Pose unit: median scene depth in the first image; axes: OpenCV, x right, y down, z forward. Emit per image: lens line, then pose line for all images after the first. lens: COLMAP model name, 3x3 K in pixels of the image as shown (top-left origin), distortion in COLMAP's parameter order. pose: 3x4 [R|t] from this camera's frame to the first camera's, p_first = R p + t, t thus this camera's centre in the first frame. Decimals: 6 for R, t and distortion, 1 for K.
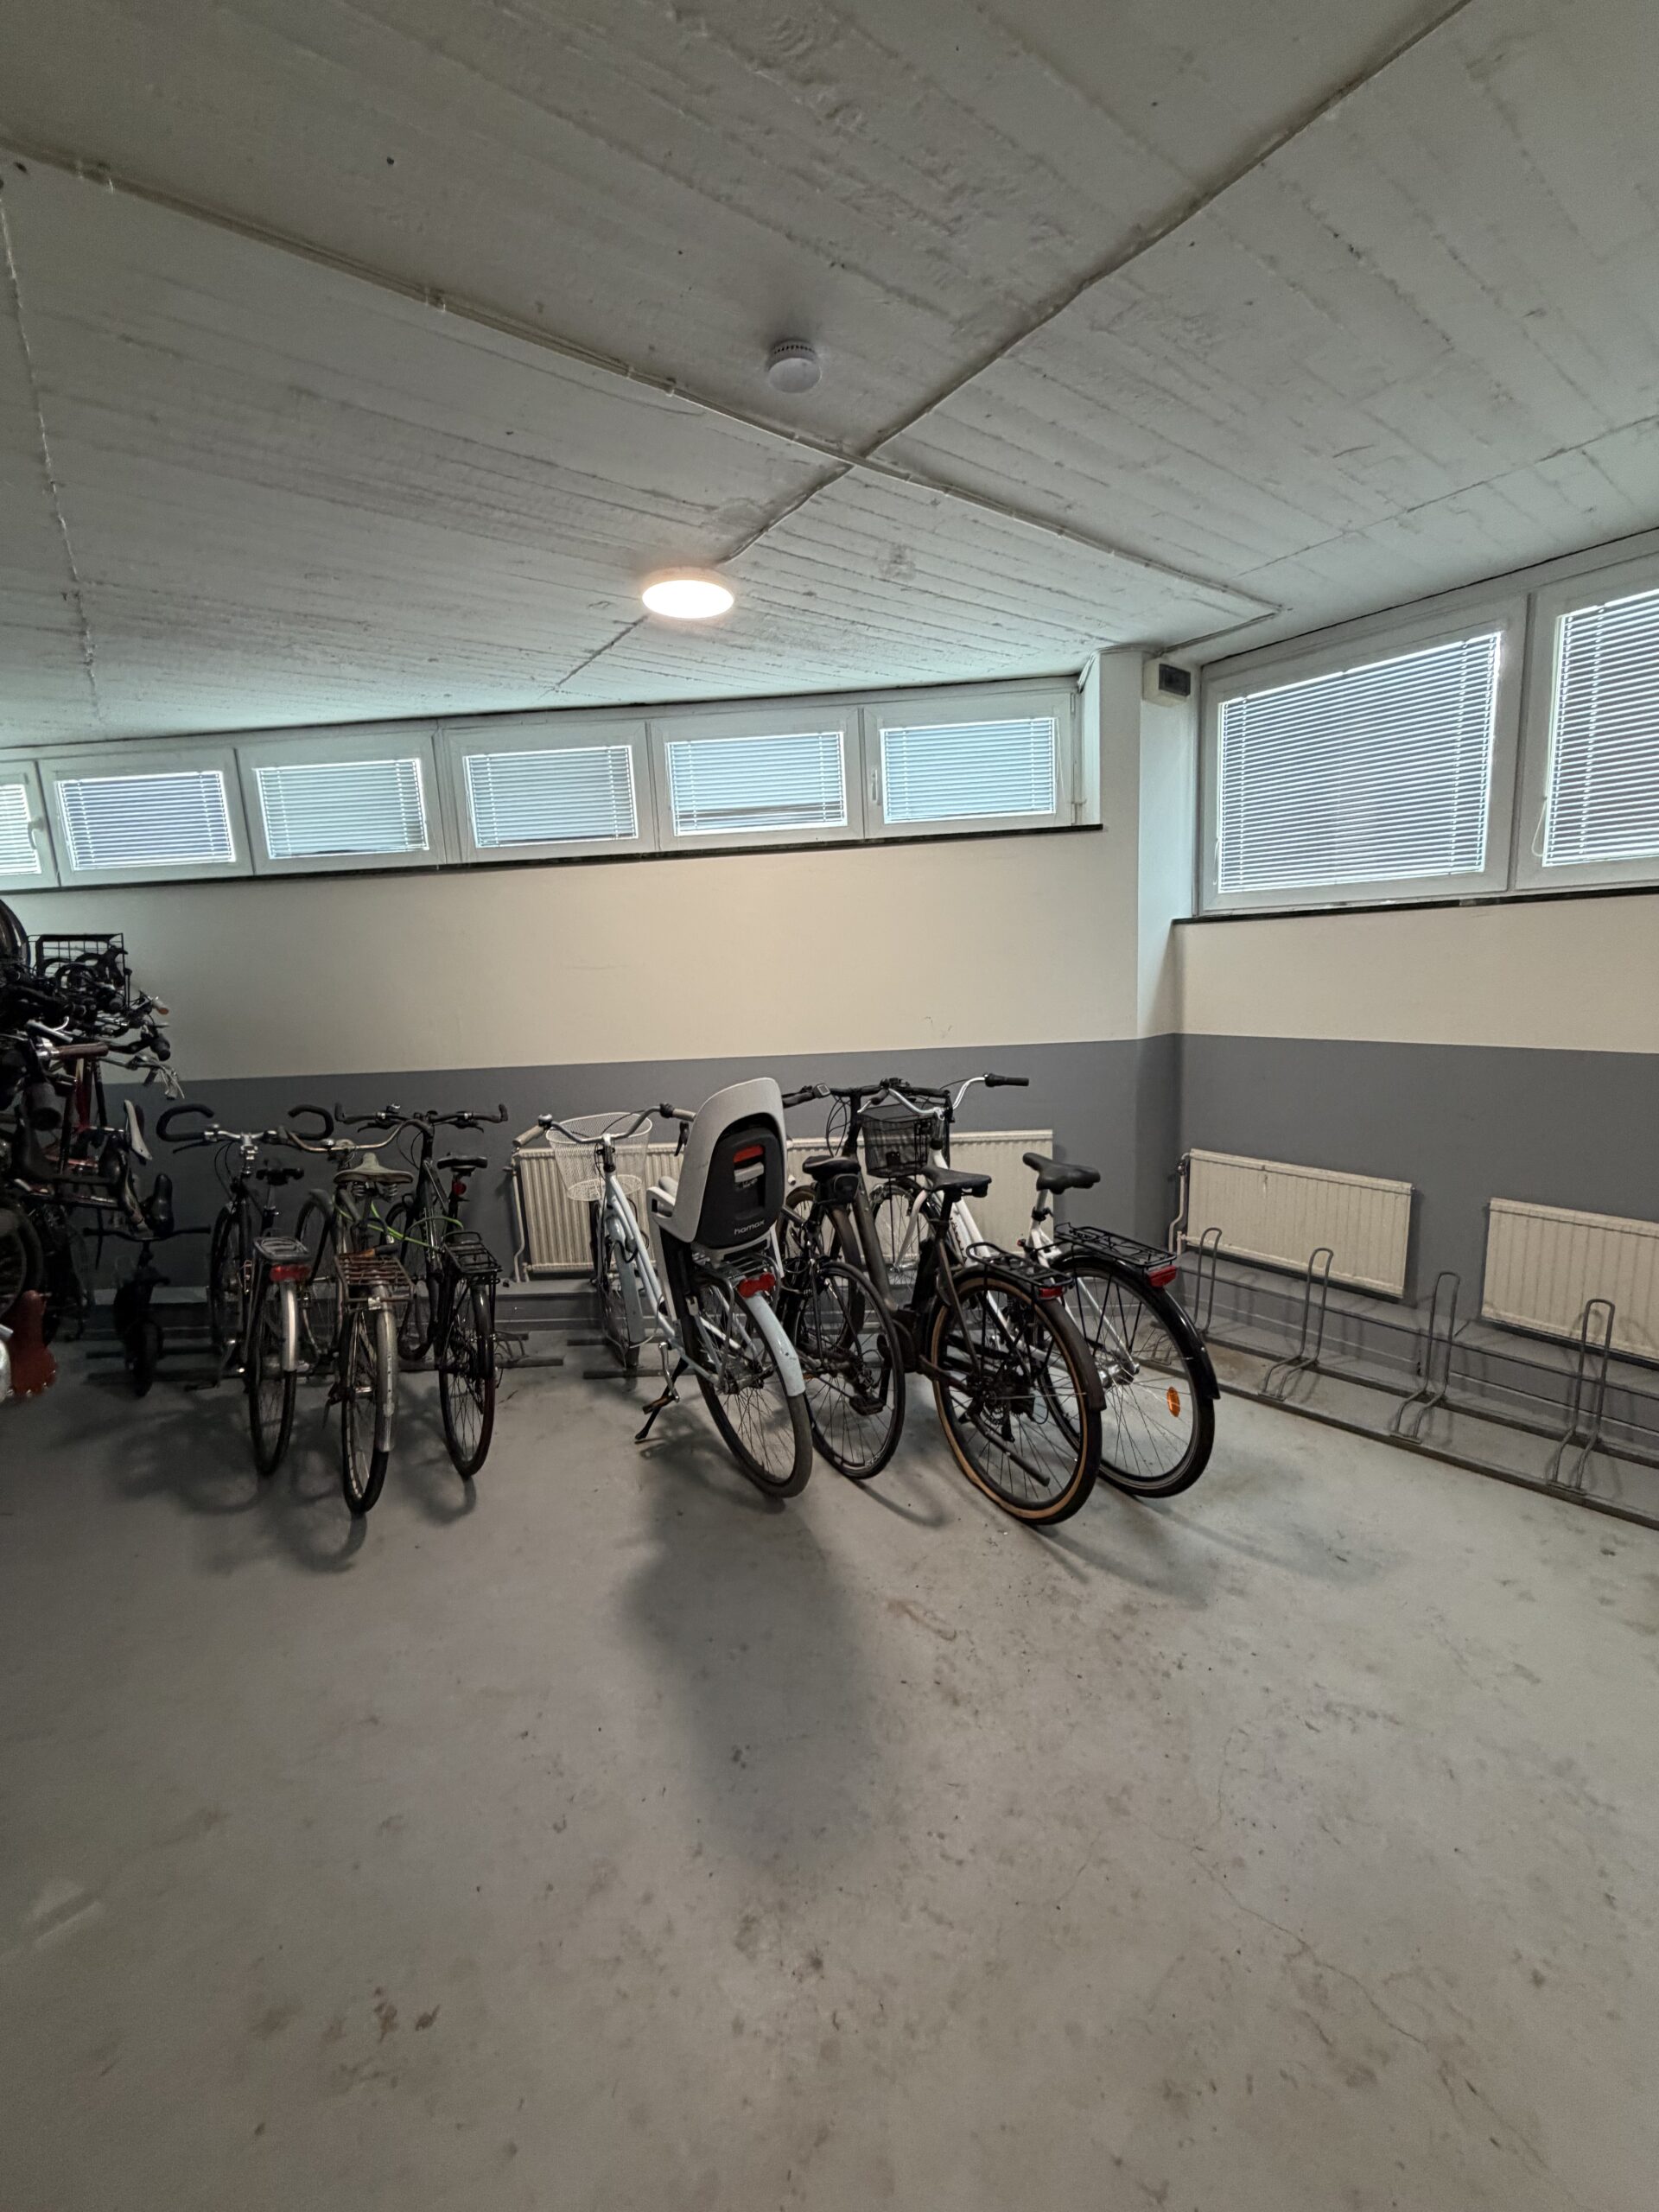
lens RADIAL K [[886.0, 0, 821.3], [0, 886.0, 1108.2], [0, 0, 1]] dist [0.004695, 0.000446]
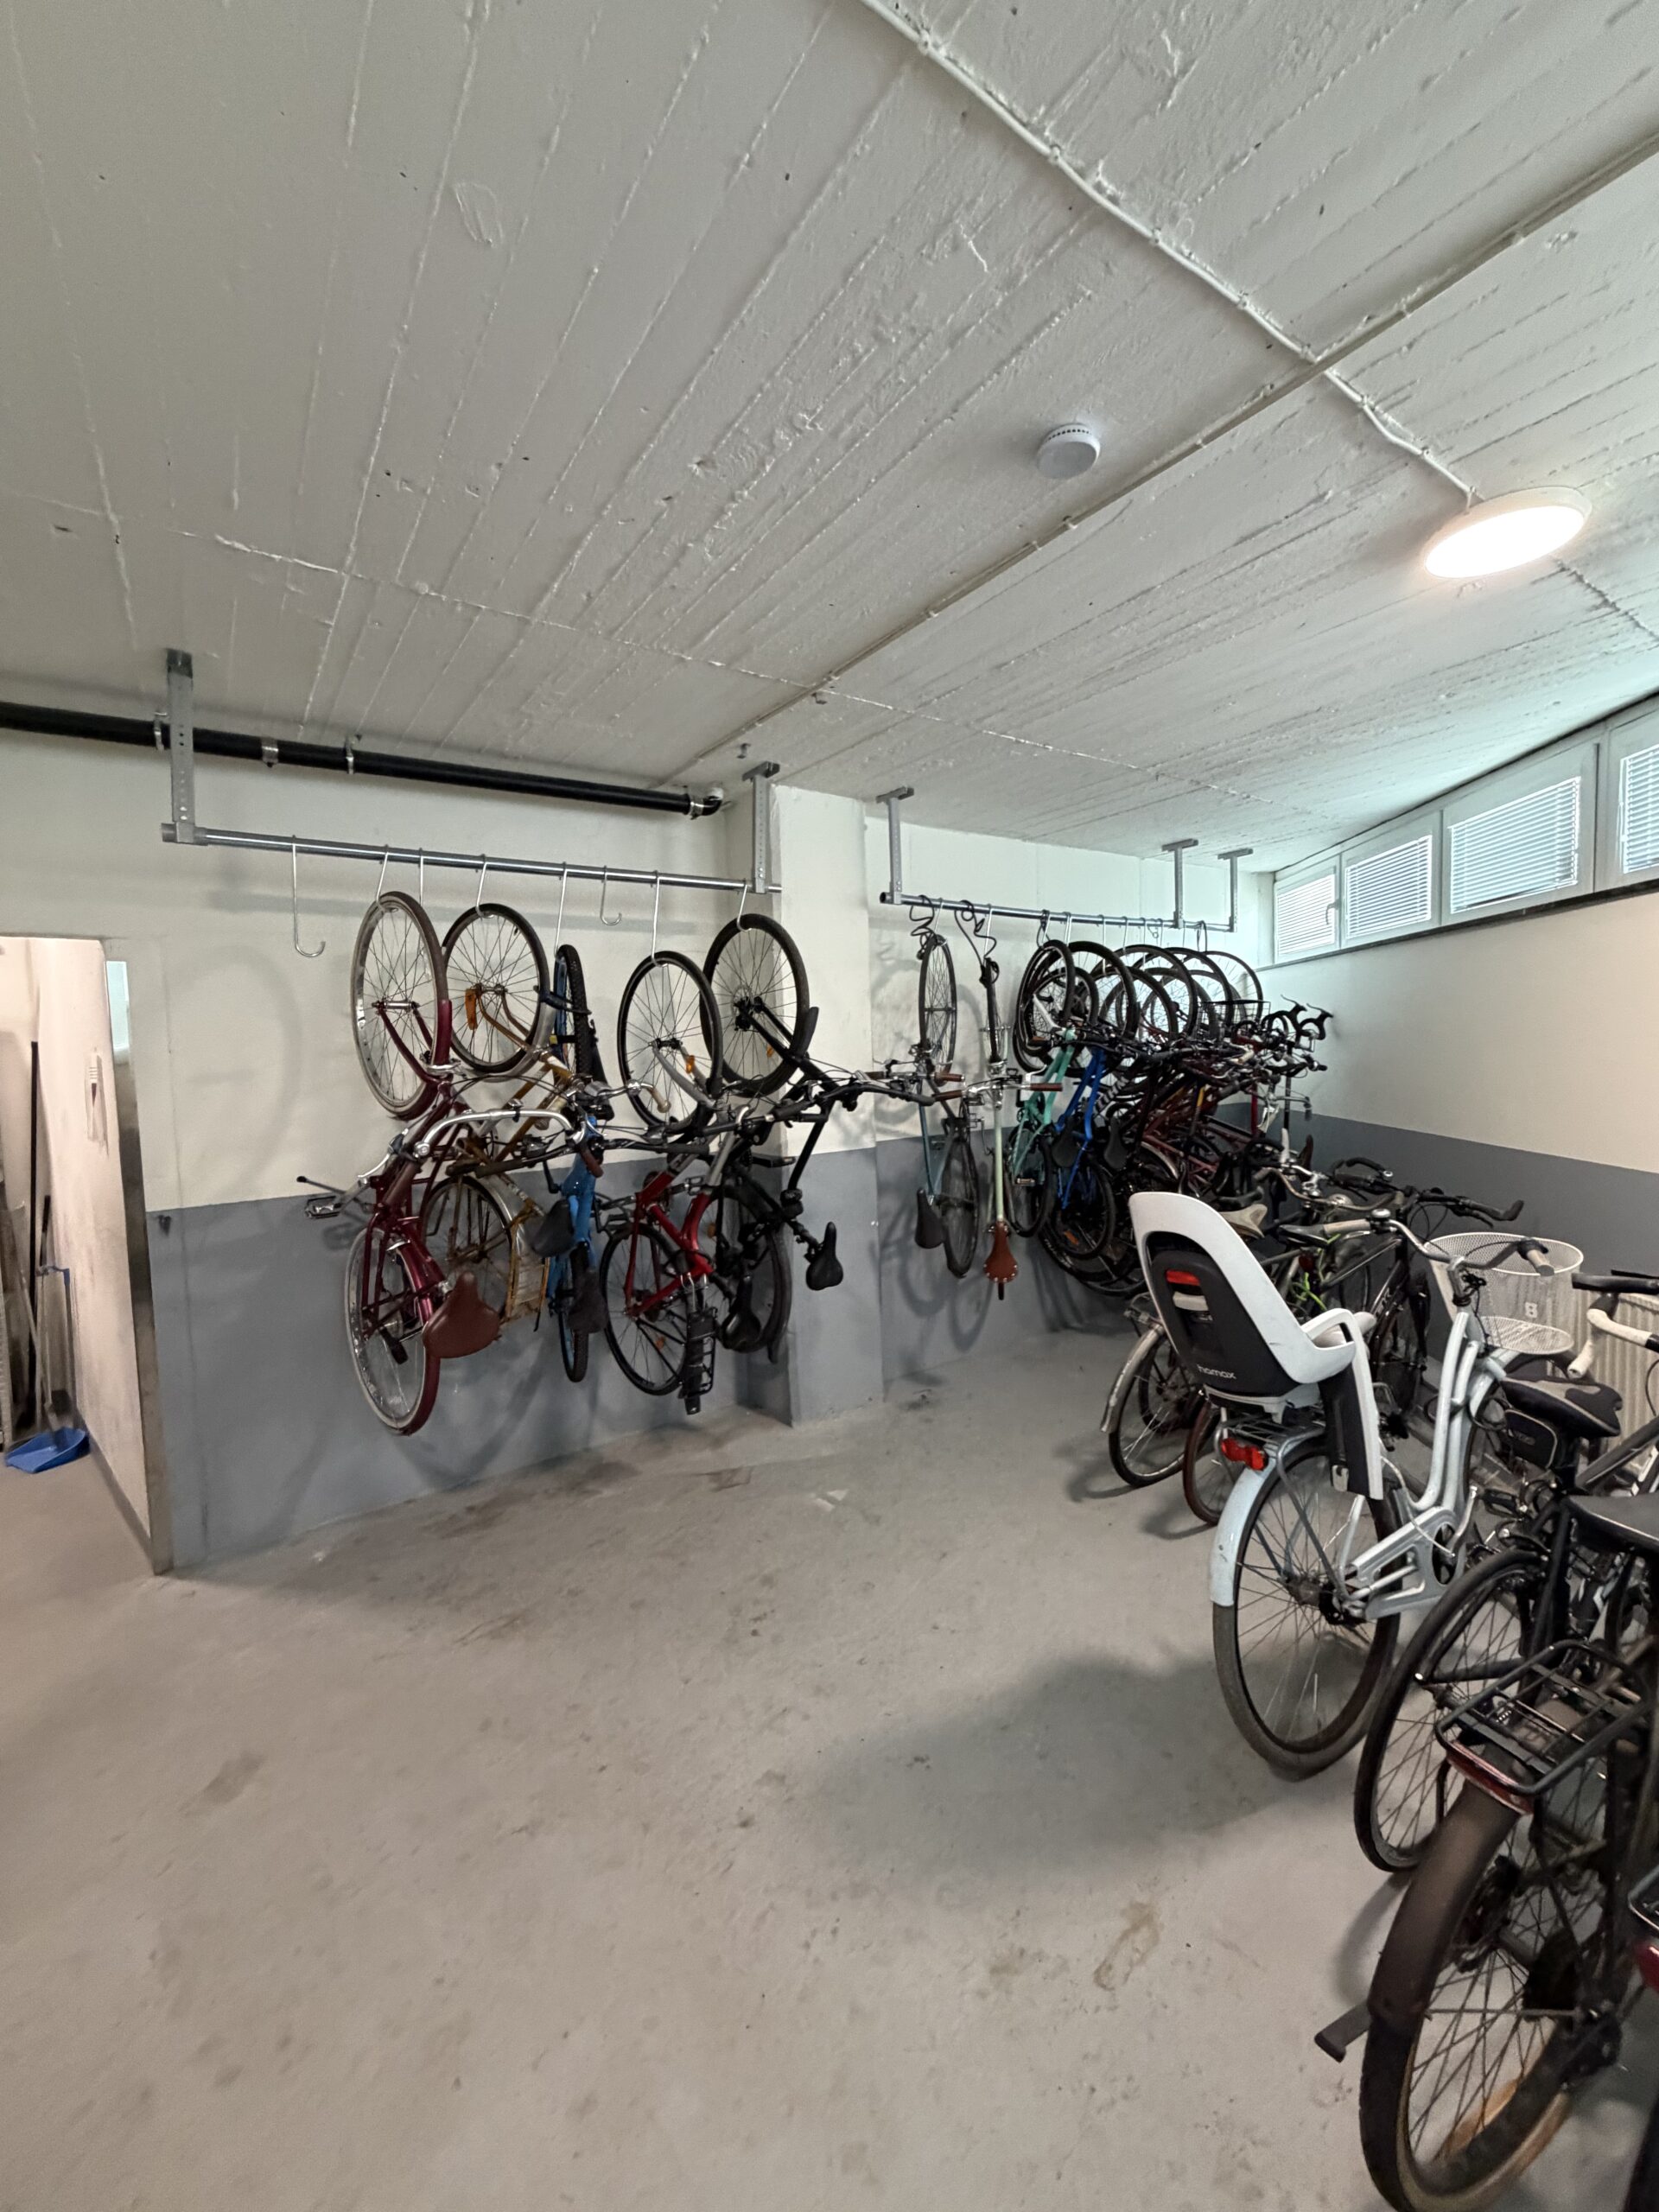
lens RADIAL K [[886.0, 0, 823.7], [0, 886.0, 1100.4], [0, 0, 1]] dist [0.004695, 0.000446]
pose [[-0.043792, 0.108057, -0.993180, 0.871317], [-0.138760, 0.983840, 0.113159, -0.184201], [0.989357, 0.142769, -0.028090, 0.742852]]
